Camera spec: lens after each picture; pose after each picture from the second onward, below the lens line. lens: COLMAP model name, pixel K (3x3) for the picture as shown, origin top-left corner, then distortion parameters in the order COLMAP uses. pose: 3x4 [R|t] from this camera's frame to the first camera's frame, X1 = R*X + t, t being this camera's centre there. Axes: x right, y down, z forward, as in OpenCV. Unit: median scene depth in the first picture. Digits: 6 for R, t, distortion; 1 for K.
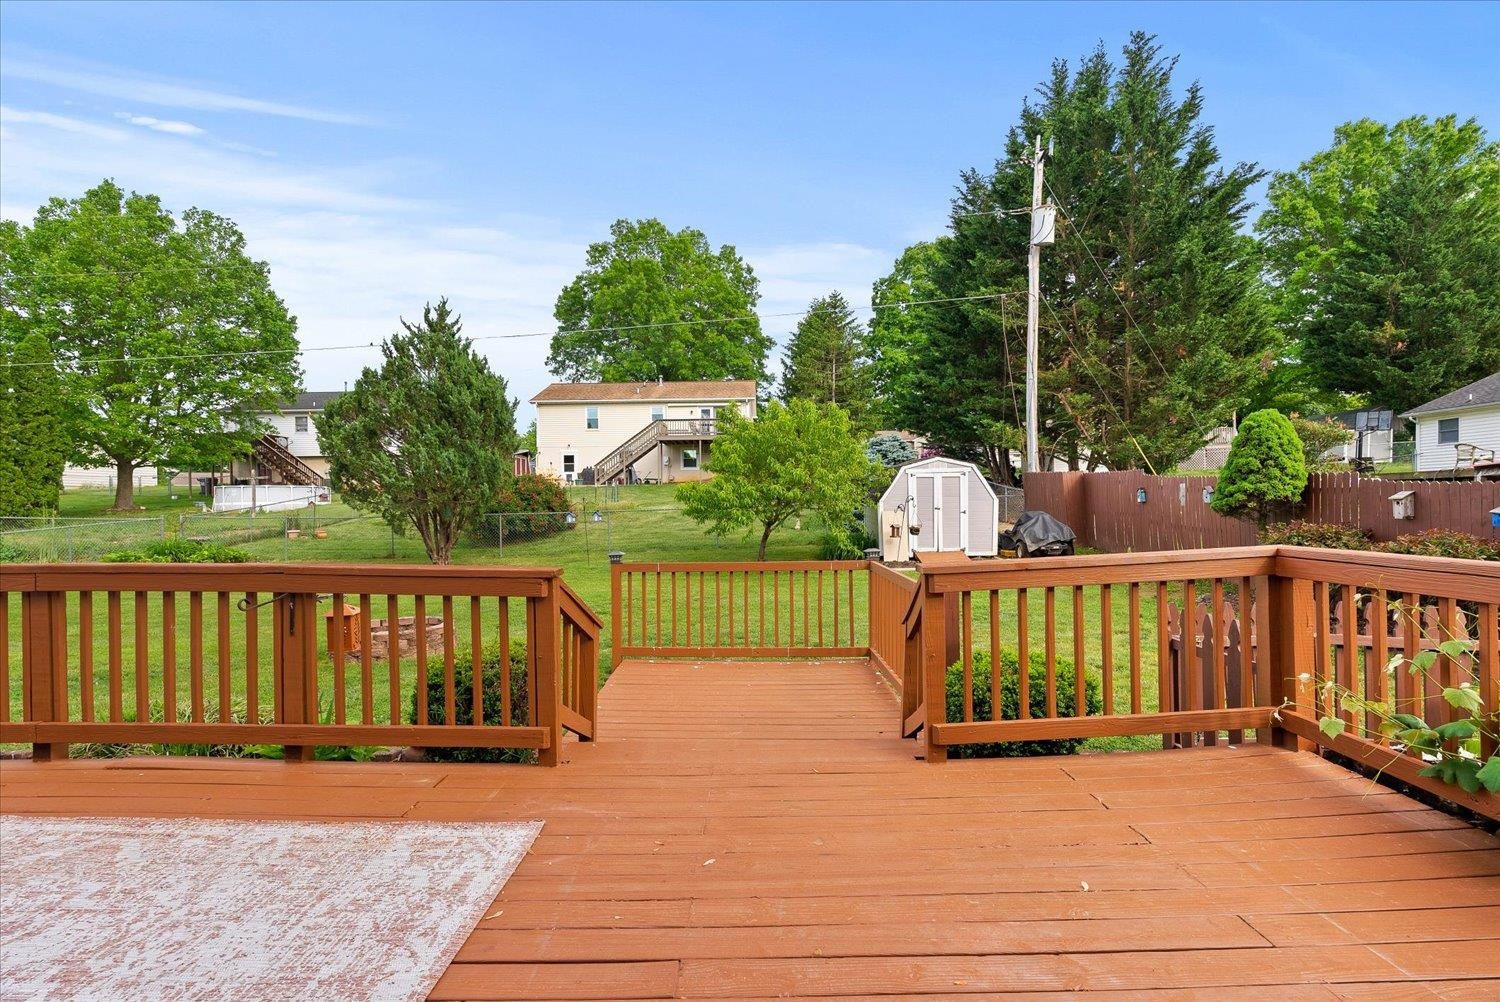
lens RADIAL K [[662.1, 0, 753.0], [0, 662.1, 505.0], [0, 0, 1]] dist [-0.003481, -0.000371]
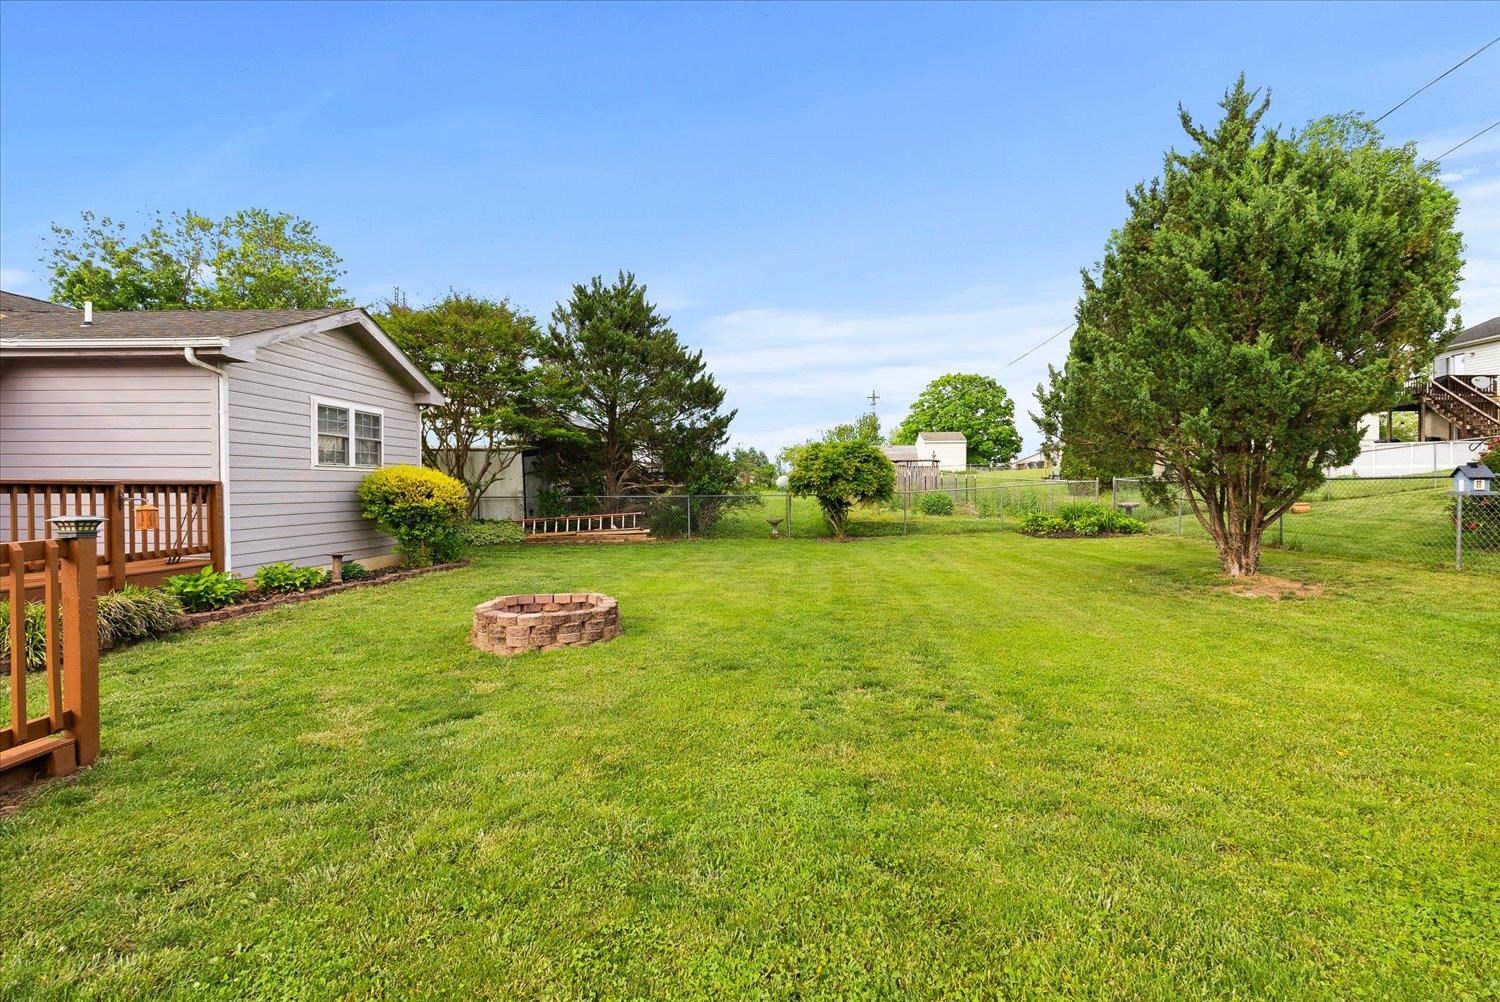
lens RADIAL K [[663.1, 0, 773.4], [0, 663.1, 498.2], [0, 0, 1]] dist [-0.001518, -0.000179]
pose [[-0.049232, 0.028400, -0.998384, 0.064423], [0.000311, 0.999596, 0.028419, 0.011721], [0.998787, 0.001088, -0.049221, 0.393881]]
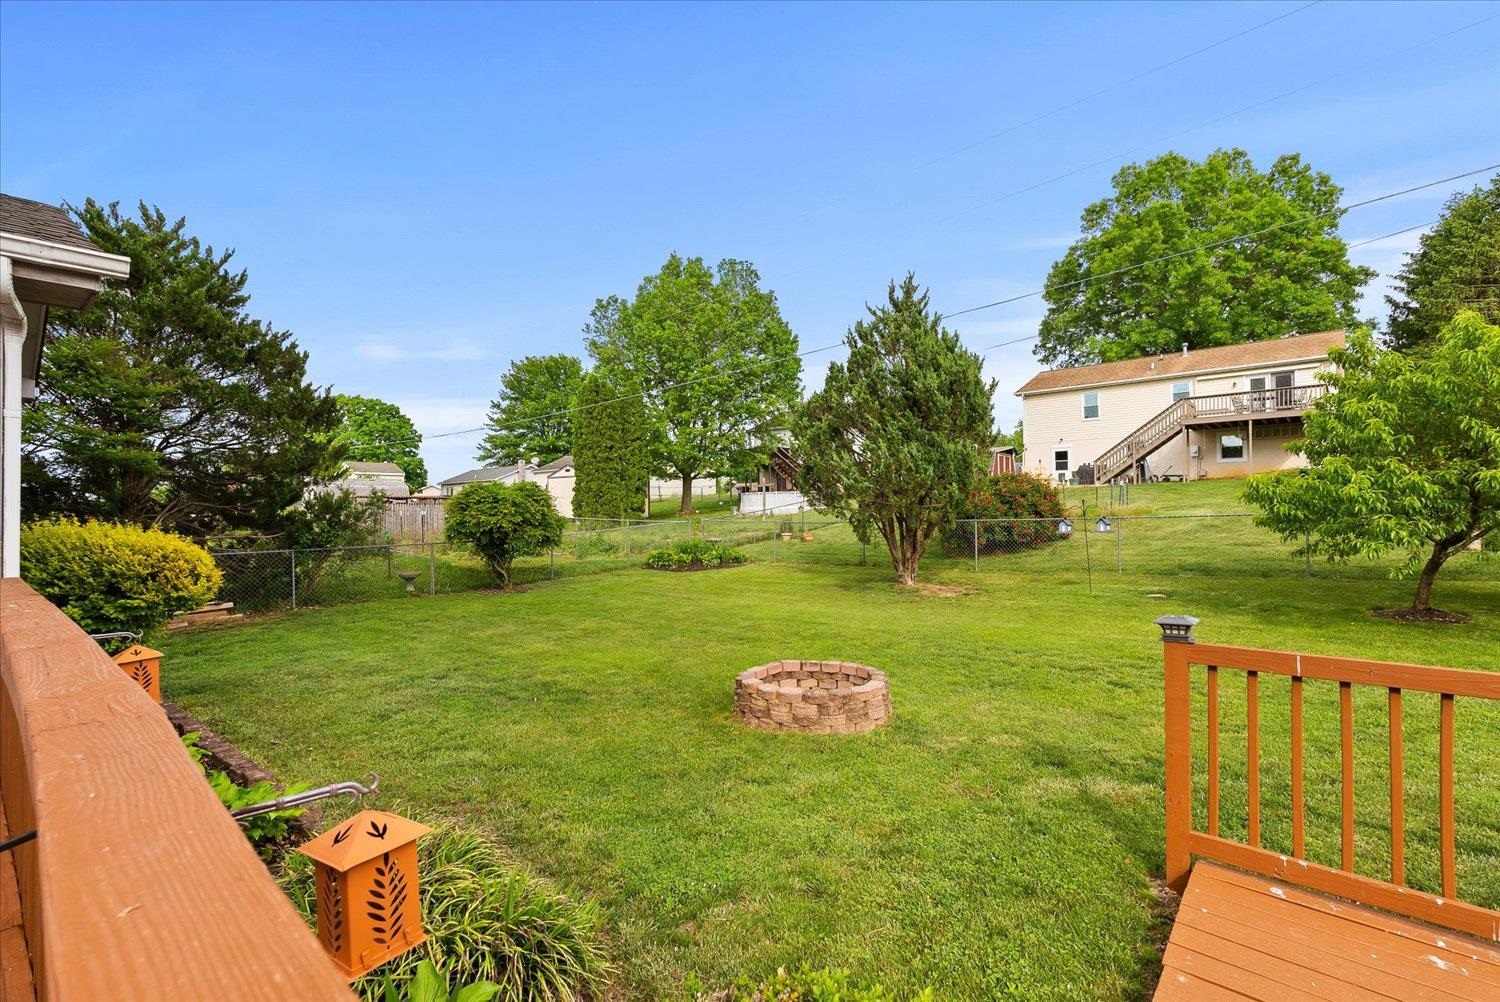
lens RADIAL K [[667.9, 0, 755.5], [0, 667.9, 508.9], [0, 0, 1]] dist [-0.003735, -0.000079]
pose [[0.764898, -0.001572, -0.644149, -0.034601], [0.002035, 0.999998, -0.000025, -0.000642], [0.644148, -0.001292, 0.764900, 0.118788]]
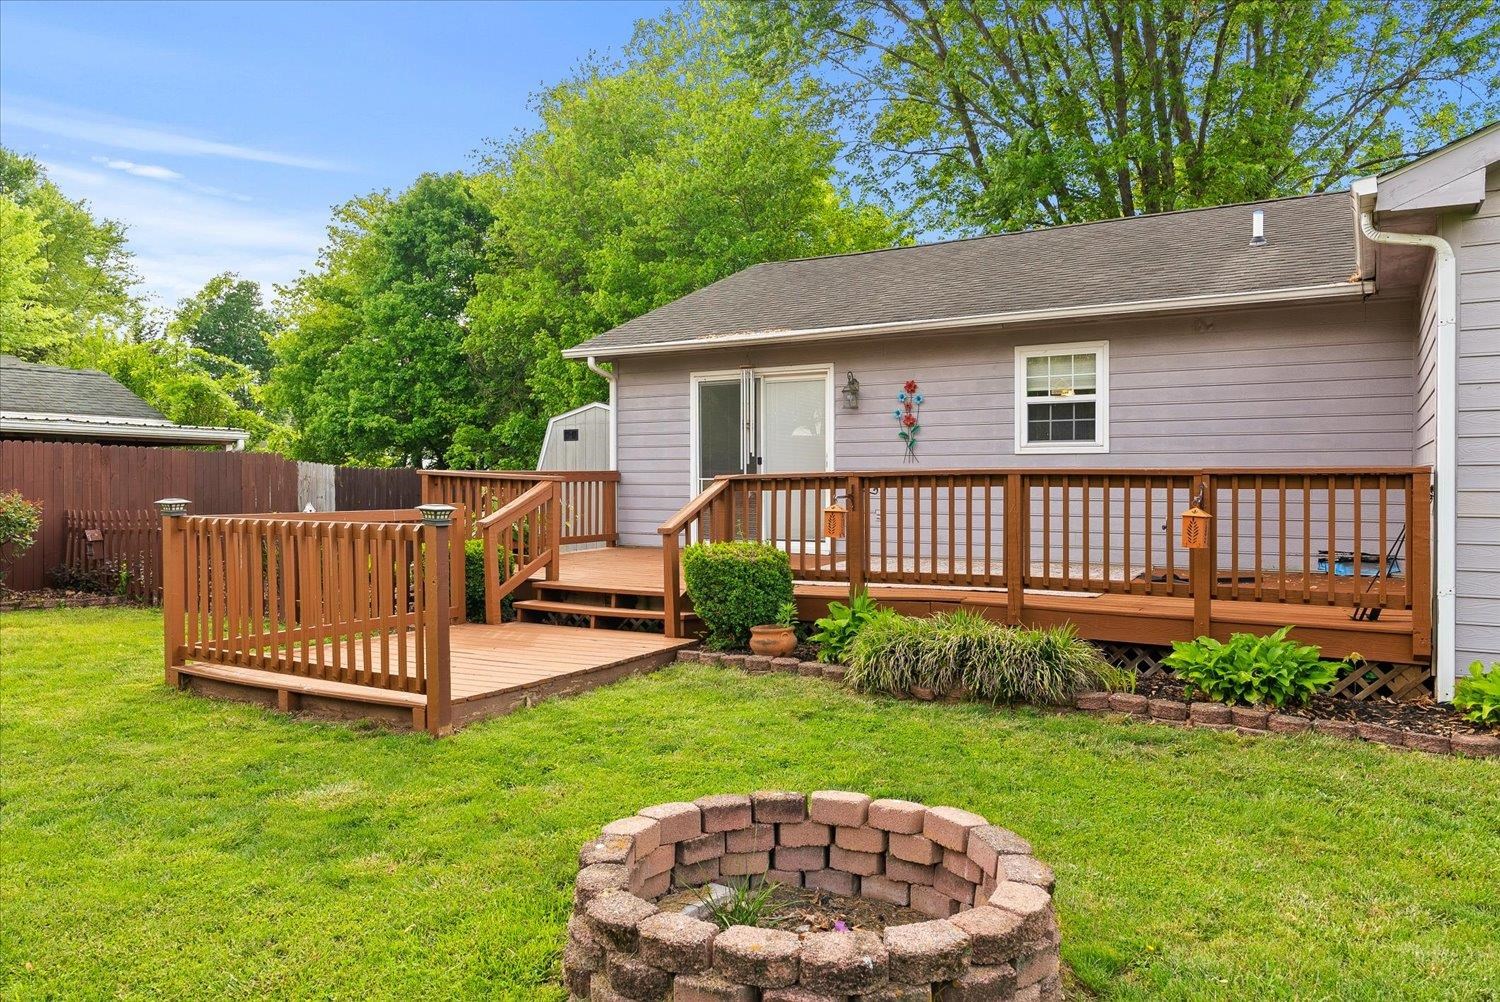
lens RADIAL K [[1027.8, 0, 750.0], [0, 1027.8, 501.0], [0, 0, 1]] dist [0.022092, 0.000130]
pose [[-0.850385, -0.000972, 0.526159, -0.222101], [0.007322, 0.999880, 0.013681, 0.015864], [-0.526109, 0.015487, -0.850276, 0.401657]]
